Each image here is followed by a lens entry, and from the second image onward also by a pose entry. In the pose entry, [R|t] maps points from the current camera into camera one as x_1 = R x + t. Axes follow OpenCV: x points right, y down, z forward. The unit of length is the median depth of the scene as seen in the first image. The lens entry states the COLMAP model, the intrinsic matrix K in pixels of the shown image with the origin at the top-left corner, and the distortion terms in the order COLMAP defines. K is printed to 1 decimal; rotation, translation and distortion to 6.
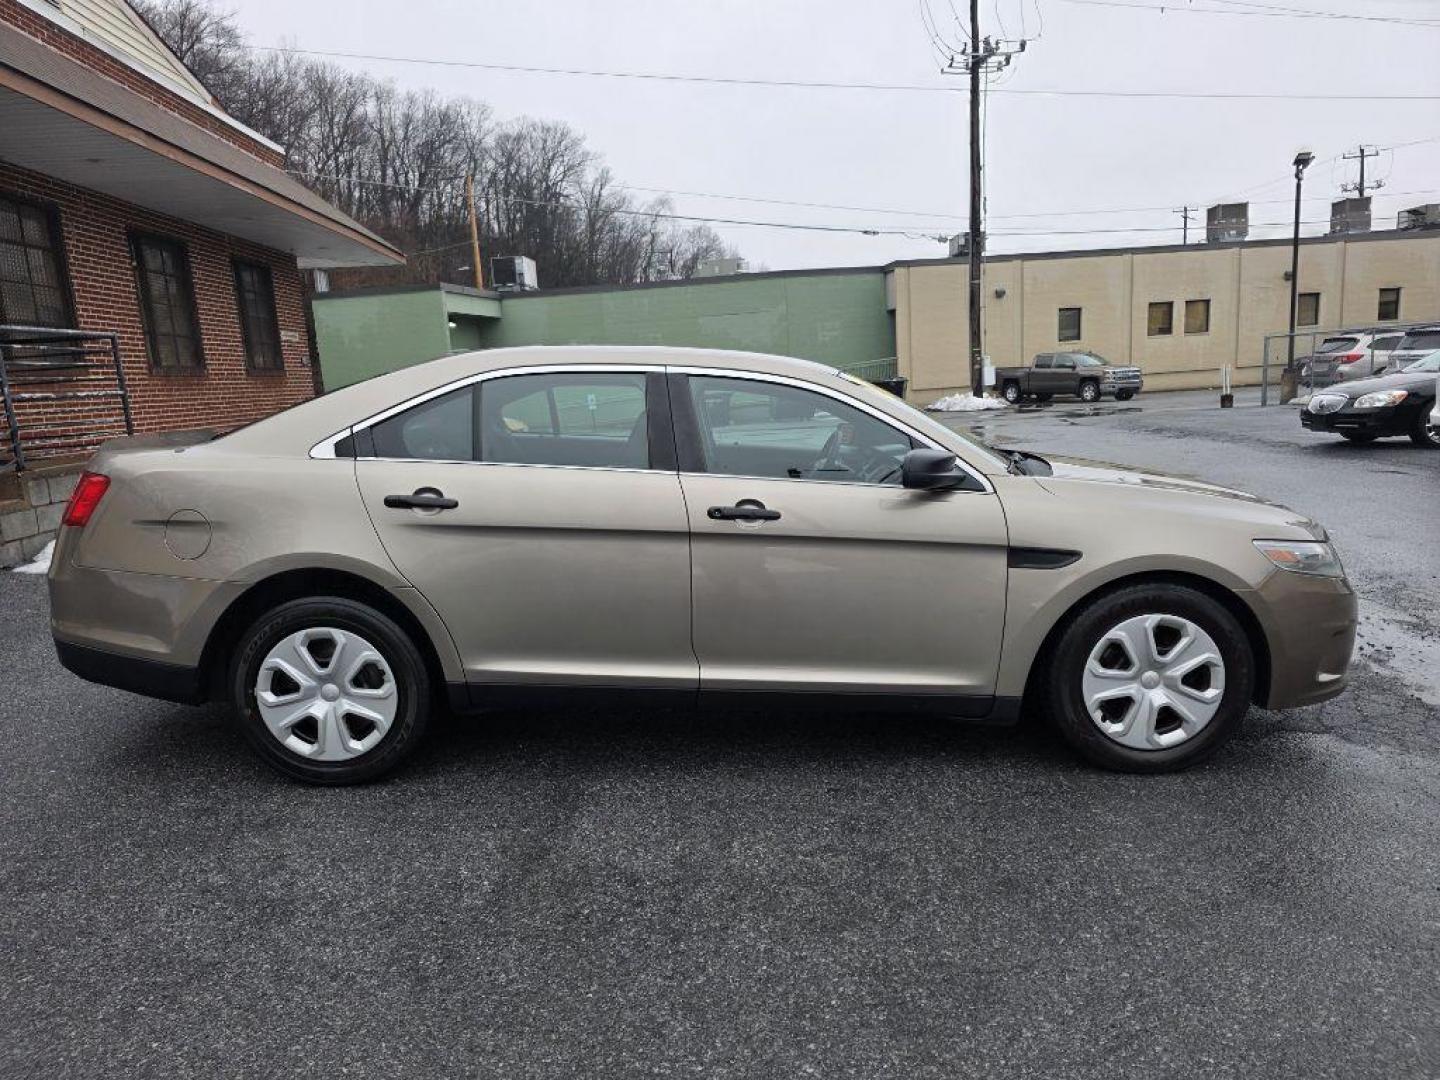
lens RADIAL K [[981.7, 0, 720.0], [0, 981.7, 540.0], [0, 0, 1]] dist [0.060978, -0.038713]
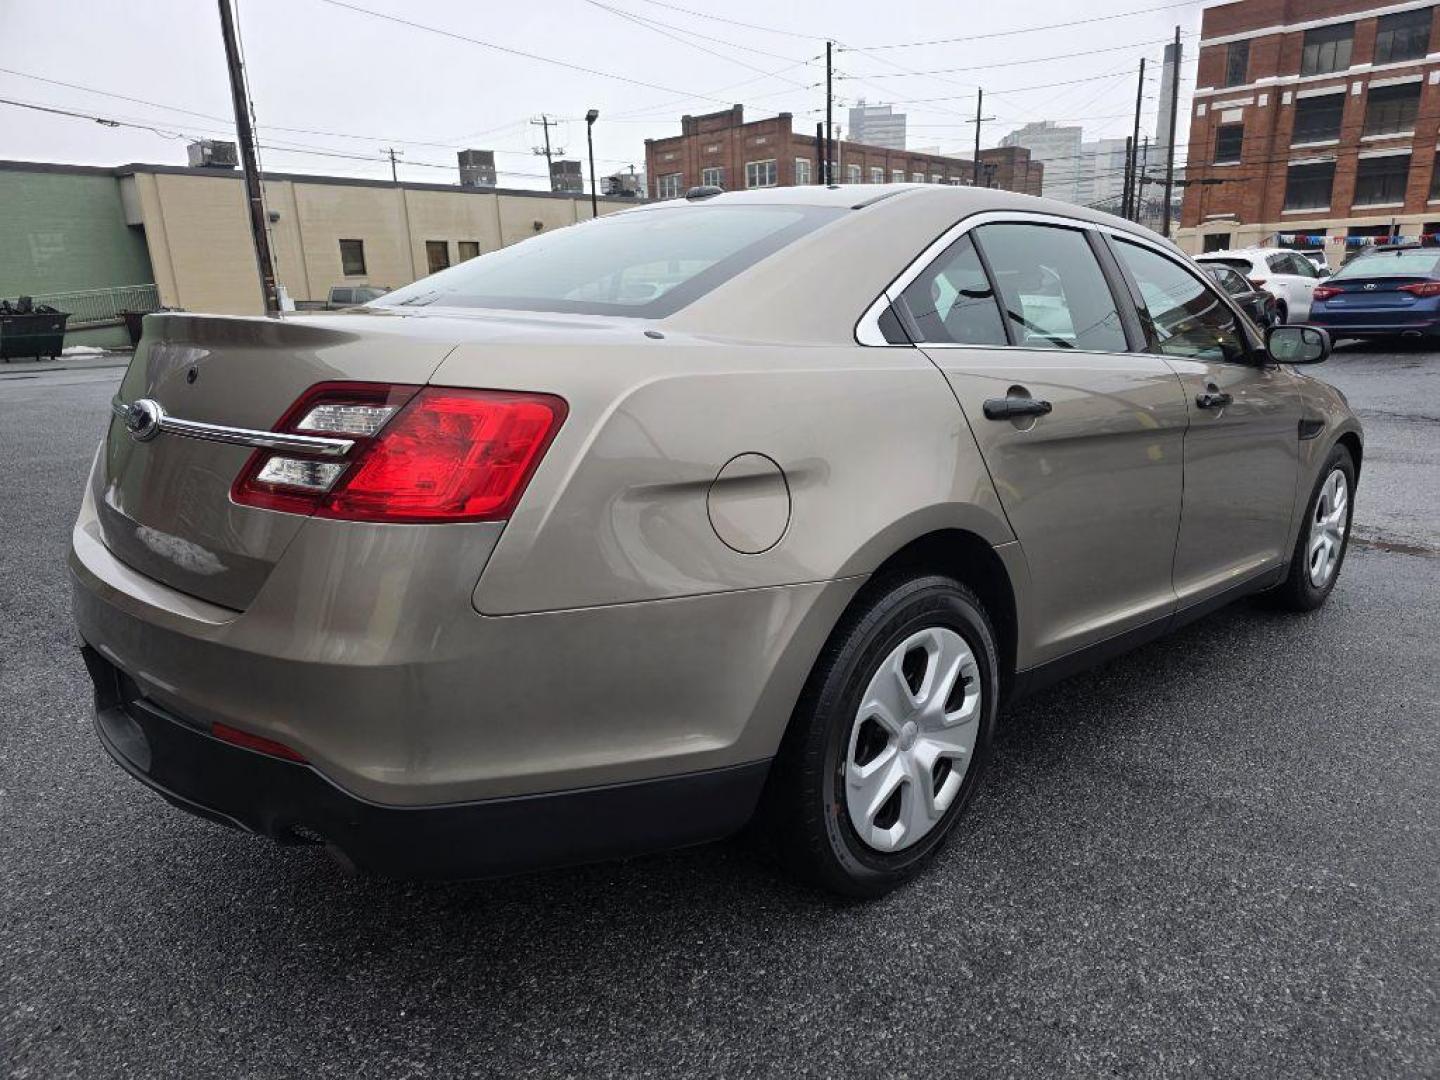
lens RADIAL K [[981.7, 0, 720.0], [0, 981.7, 540.0], [0, 0, 1]] dist [0.060978, -0.038713]
pose [[0.700930, -0.148643, 0.697569, -0.106045], [0.111164, 0.988857, 0.099014, -0.004458], [-0.704514, 0.008142, 0.709644, 0.078477]]
